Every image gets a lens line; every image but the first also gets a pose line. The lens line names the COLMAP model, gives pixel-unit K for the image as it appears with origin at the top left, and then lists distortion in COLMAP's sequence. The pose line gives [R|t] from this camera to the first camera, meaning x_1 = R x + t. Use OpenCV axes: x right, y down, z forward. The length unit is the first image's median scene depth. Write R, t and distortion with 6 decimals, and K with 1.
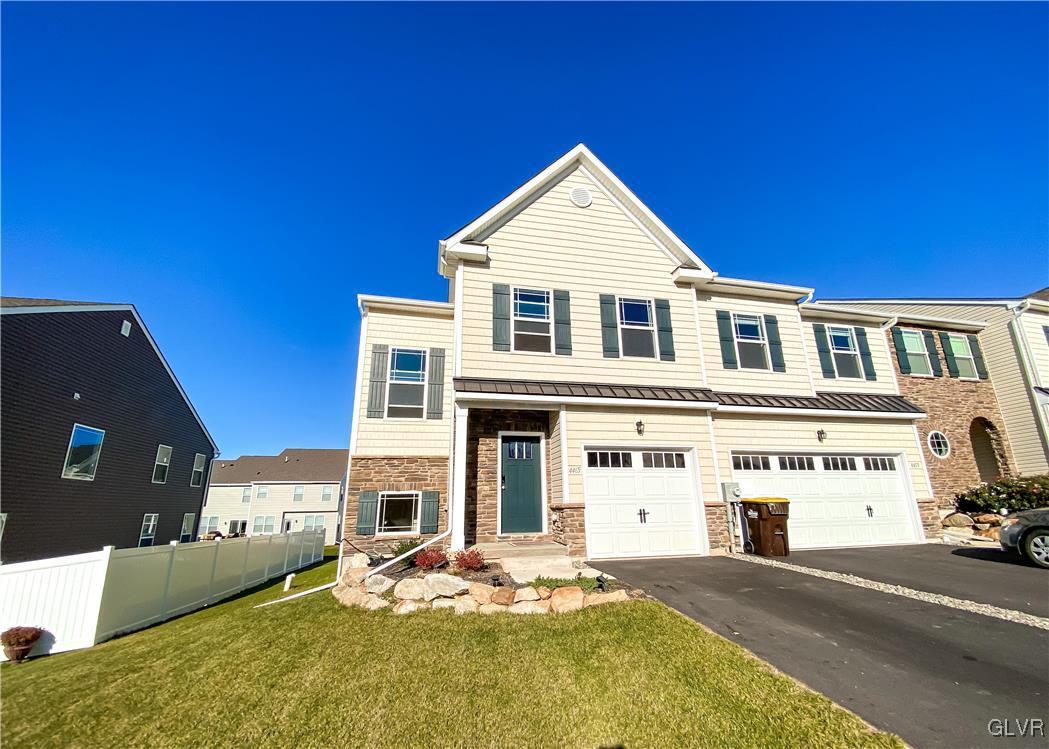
lens RADIAL K [[426.3, 0, 519.2], [0, 426.3, 393.3], [0, 0, 1]] dist [-0.006451, -0.005651]
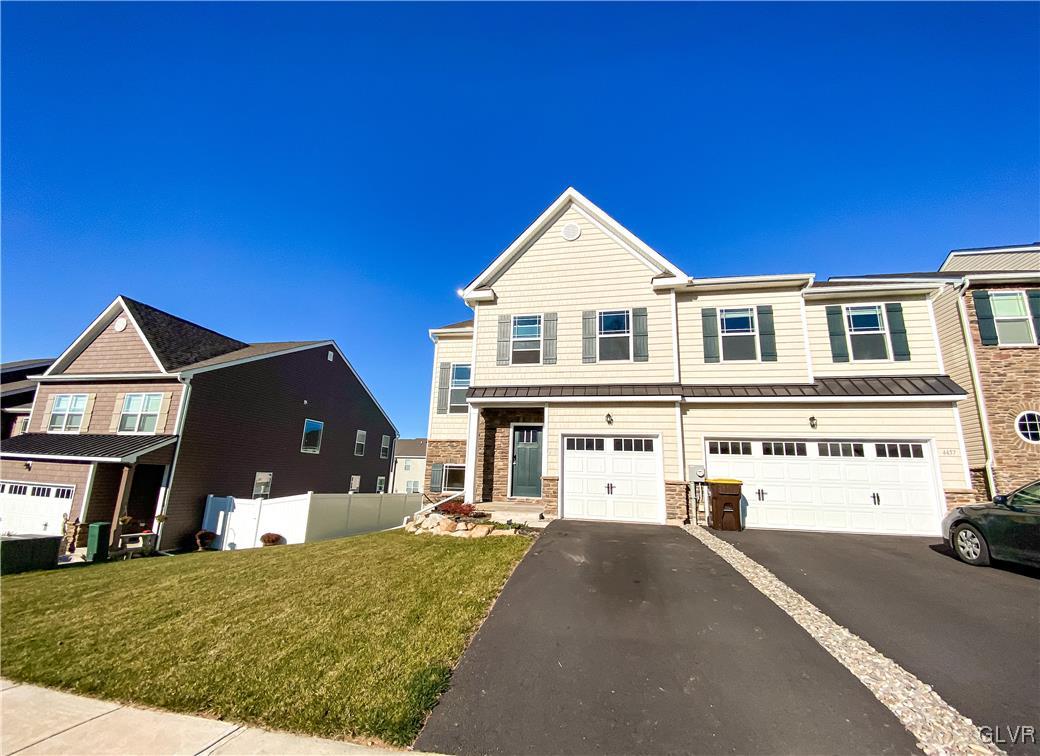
lens RADIAL K [[422.6, 0, 513.3], [0, 422.6, 388.6], [0, 0, 1]] dist [-0.006451, -0.005651]
pose [[0.907238, -0.045228, -0.418179, 0.489882], [0.062083, 0.997712, 0.026782, -0.051587], [0.416010, -0.050259, 0.907970, -0.206789]]
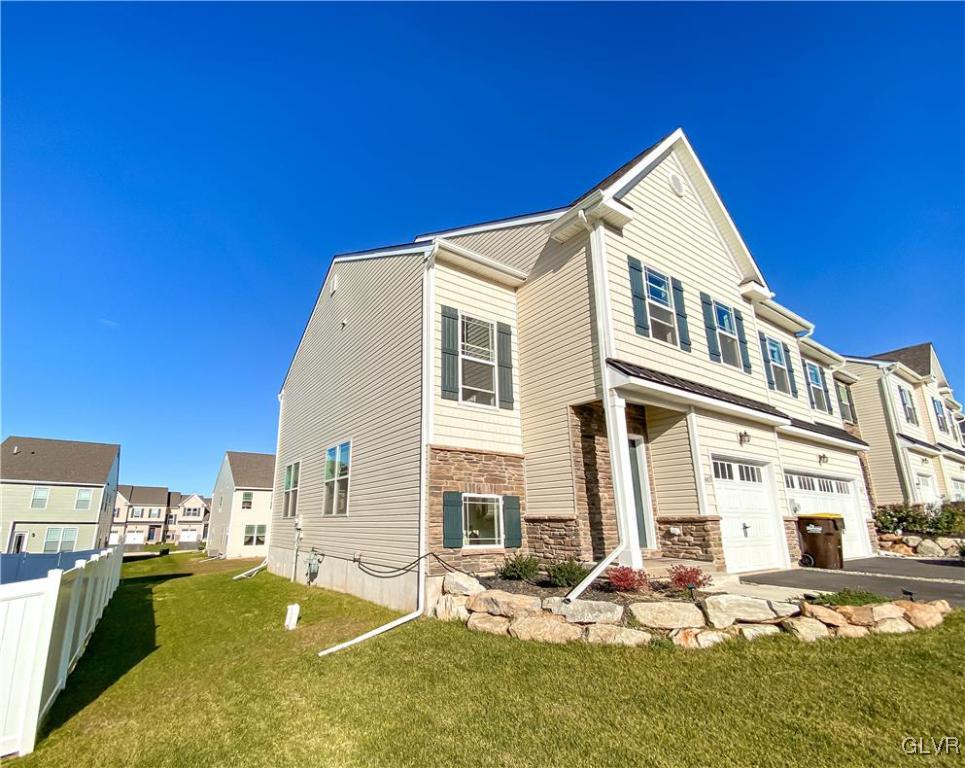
lens RADIAL K [[438.8, 0, 414.9], [0, 438.8, 417.6], [0, 0, 1]] dist [0.008234, -0.009951]
pose [[0.945748, 0.094624, 0.310816, -0.644147], [-0.102261, 0.994723, 0.008330, 0.090649], [-0.308387, -0.039662, 0.950434, 0.256373]]
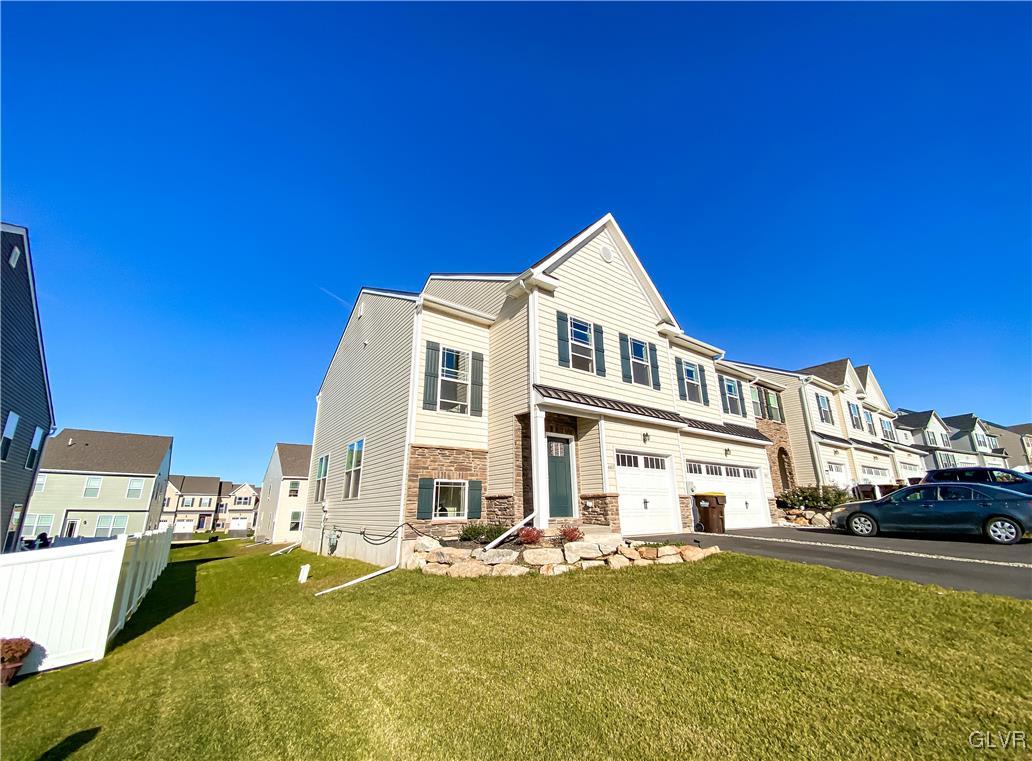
lens RADIAL K [[418.2, 0, 505.9], [0, 418.2, 387.3], [0, 0, 1]] dist [0.008637, -0.011579]
pose [[0.917704, 0.119274, 0.378938, -0.565628], [-0.108293, 0.992848, -0.050247, 0.032811], [-0.382221, 0.005075, 0.924057, -0.043483]]
